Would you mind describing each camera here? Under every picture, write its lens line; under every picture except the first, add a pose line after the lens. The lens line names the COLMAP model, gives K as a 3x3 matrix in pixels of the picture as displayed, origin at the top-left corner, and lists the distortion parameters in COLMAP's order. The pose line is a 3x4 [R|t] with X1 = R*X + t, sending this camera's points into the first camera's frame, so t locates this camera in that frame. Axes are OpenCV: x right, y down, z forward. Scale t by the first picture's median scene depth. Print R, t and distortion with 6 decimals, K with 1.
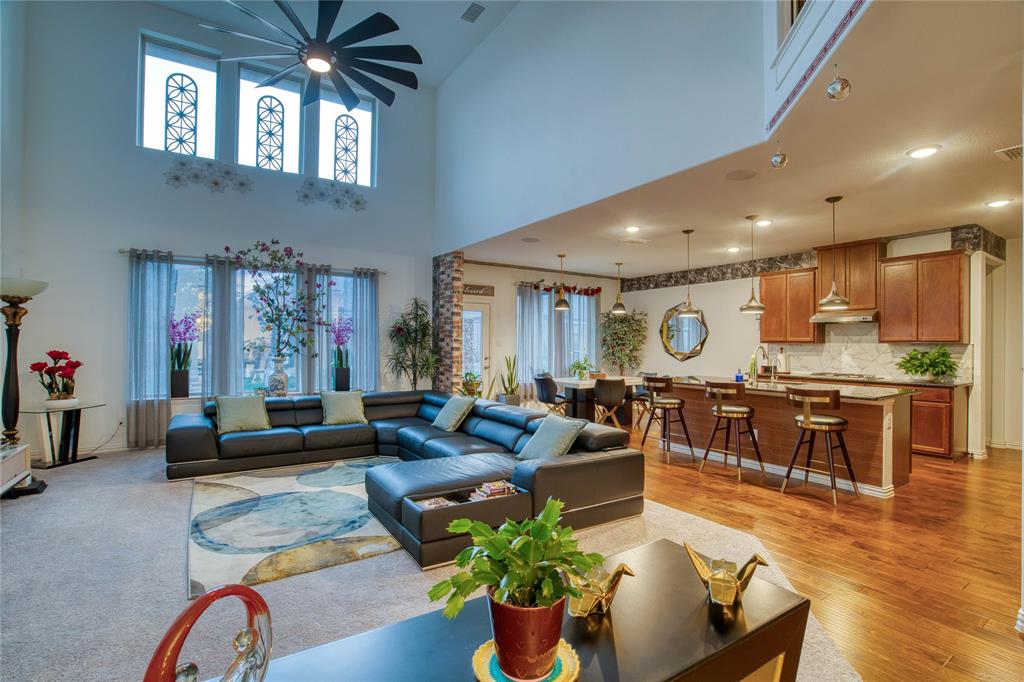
lens RADIAL K [[479.7, 0, 513.5], [0, 479.7, 344.8], [0, 0, 1]] dist [-0.051021, 0.018065]
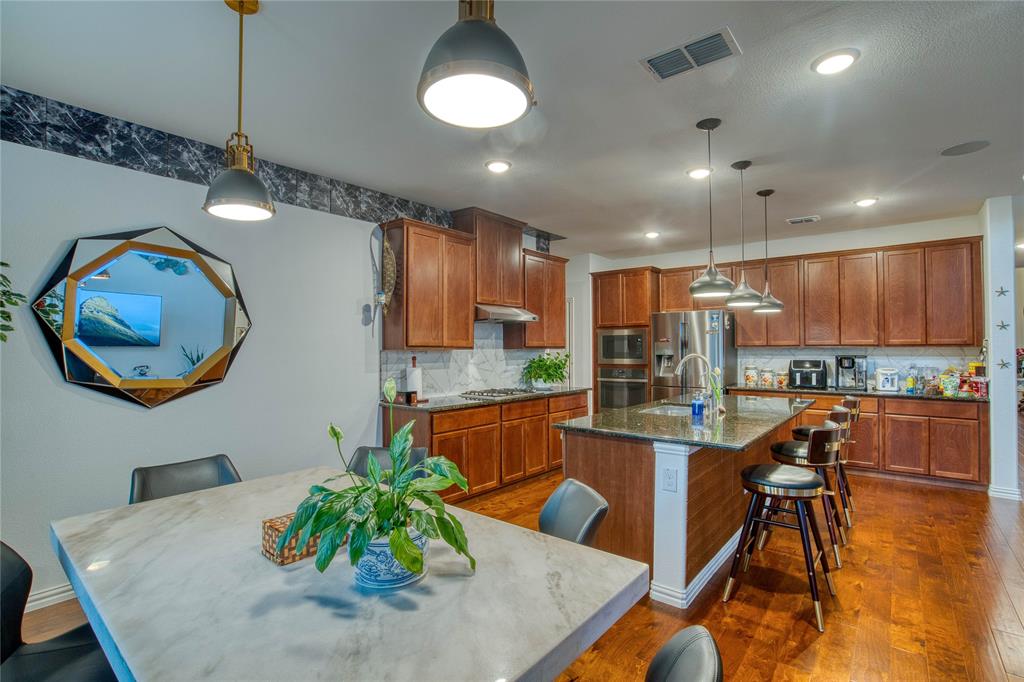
lens RADIAL K [[479.7, 0, 513.5], [0, 479.7, 344.8], [0, 0, 1]] dist [-0.051021, 0.018065]
pose [[-0.295526, 0.005580, 0.955318, -0.033064], [0.003926, 0.999982, -0.004627, -0.006286], [-0.955327, 0.002383, -0.295543, 1.195818]]
